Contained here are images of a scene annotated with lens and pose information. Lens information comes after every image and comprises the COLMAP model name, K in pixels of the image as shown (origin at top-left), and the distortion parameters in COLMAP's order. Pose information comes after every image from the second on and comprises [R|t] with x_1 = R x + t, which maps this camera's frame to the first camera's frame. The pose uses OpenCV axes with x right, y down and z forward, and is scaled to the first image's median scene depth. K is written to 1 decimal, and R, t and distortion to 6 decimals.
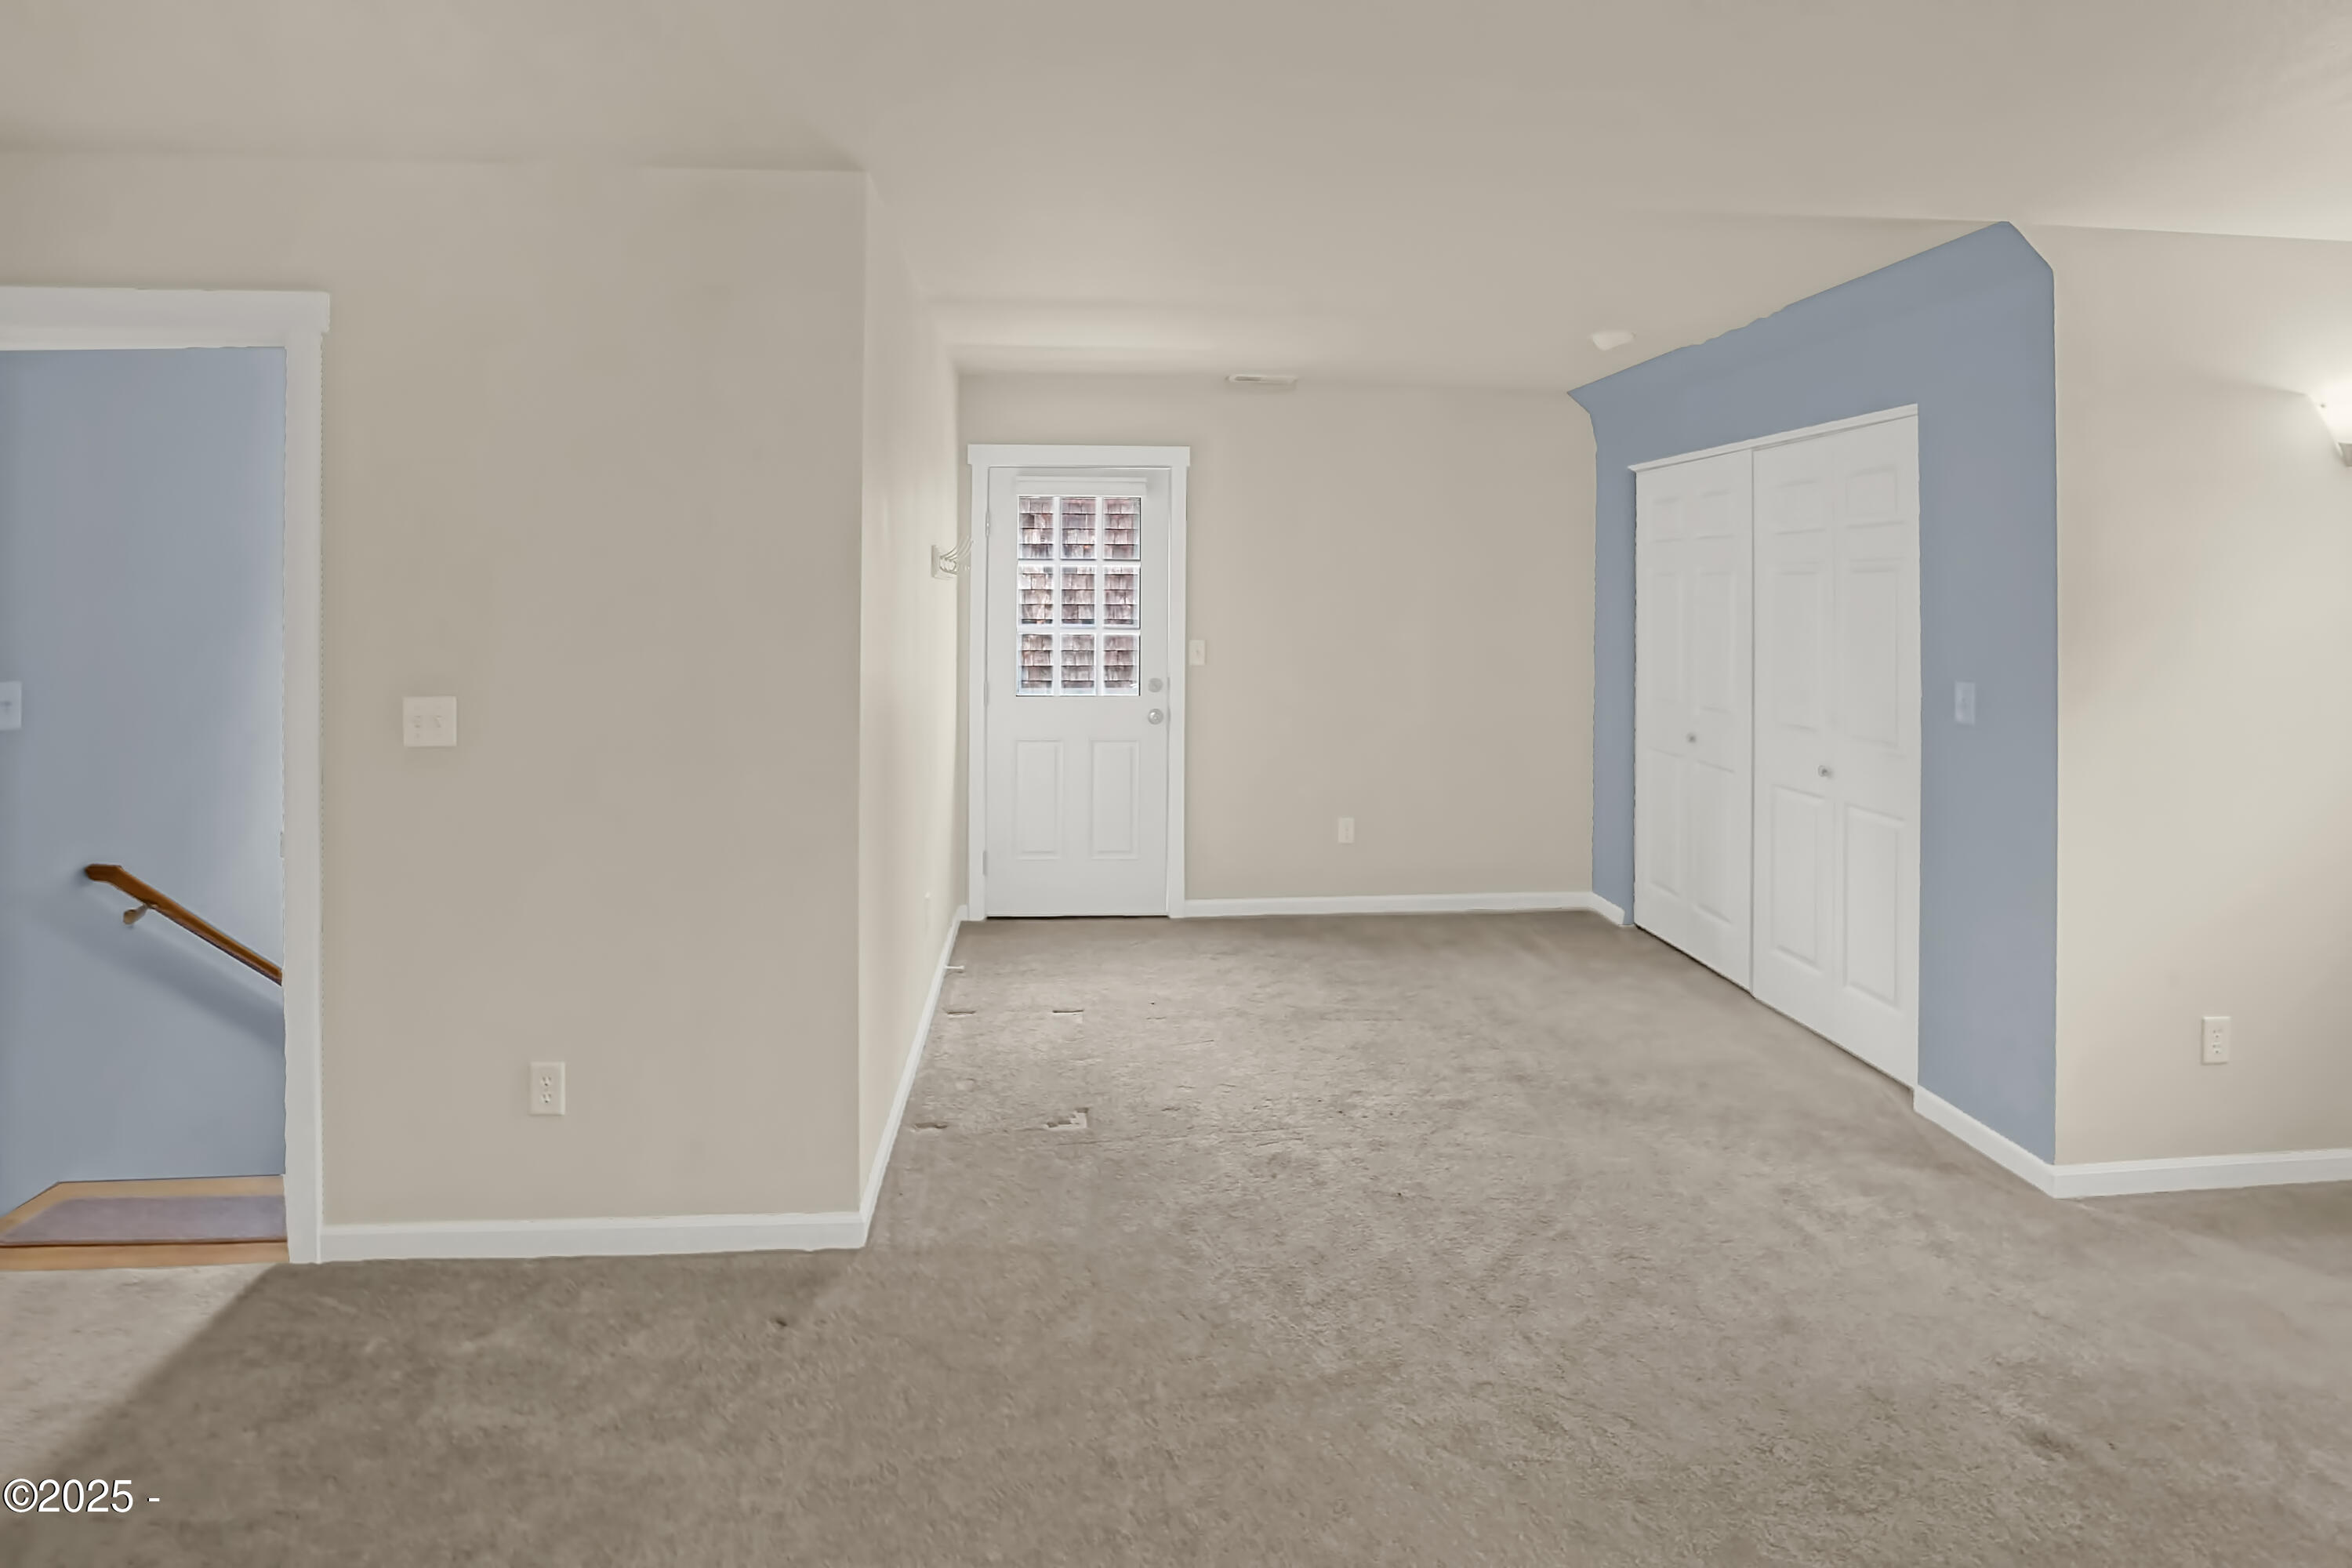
lens RADIAL K [[1163.6, 0, 1170.7], [0, 1163.6, 634.1], [0, 0, 1]] dist [-0.056398, 0.017877]
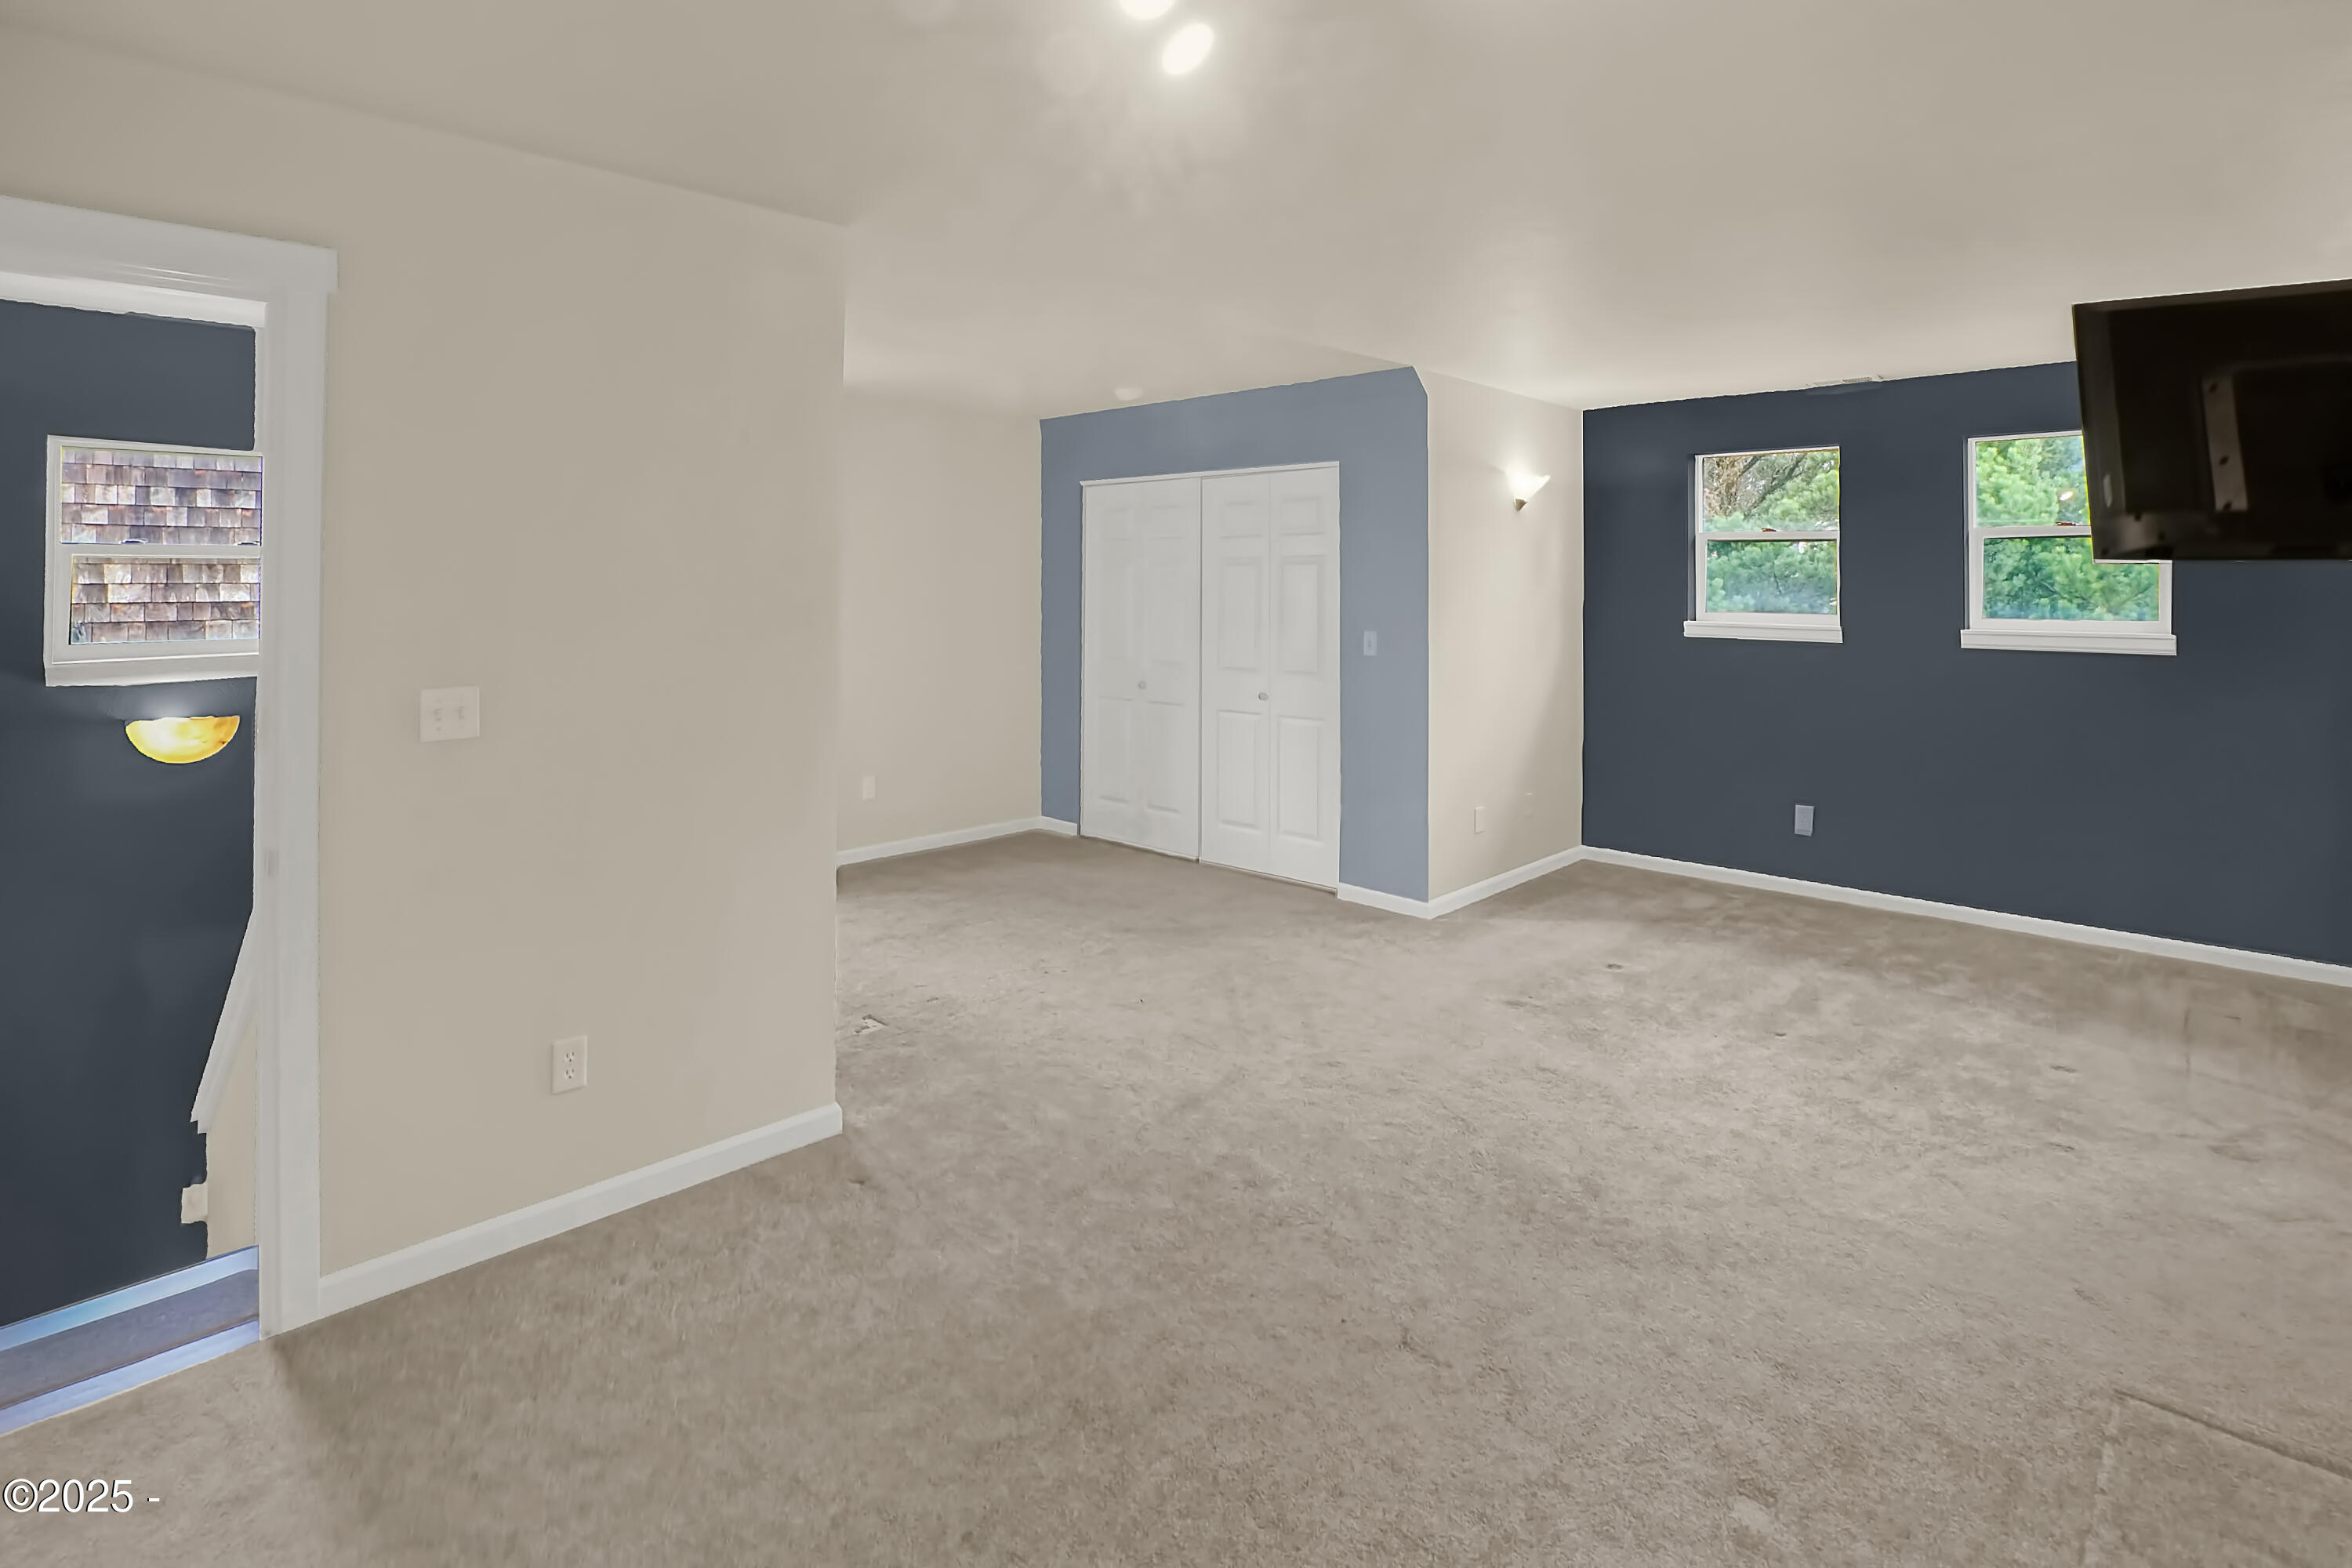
lens RADIAL K [[1163.6, 0, 1170.7], [0, 1163.6, 634.1], [0, 0, 1]] dist [-0.056398, 0.017877]
pose [[0.759064, -0.033775, 0.650140, -0.632767], [0.027946, 0.999423, 0.019293, 0.005595], [-0.650416, 0.003524, 0.759570, -0.107571]]
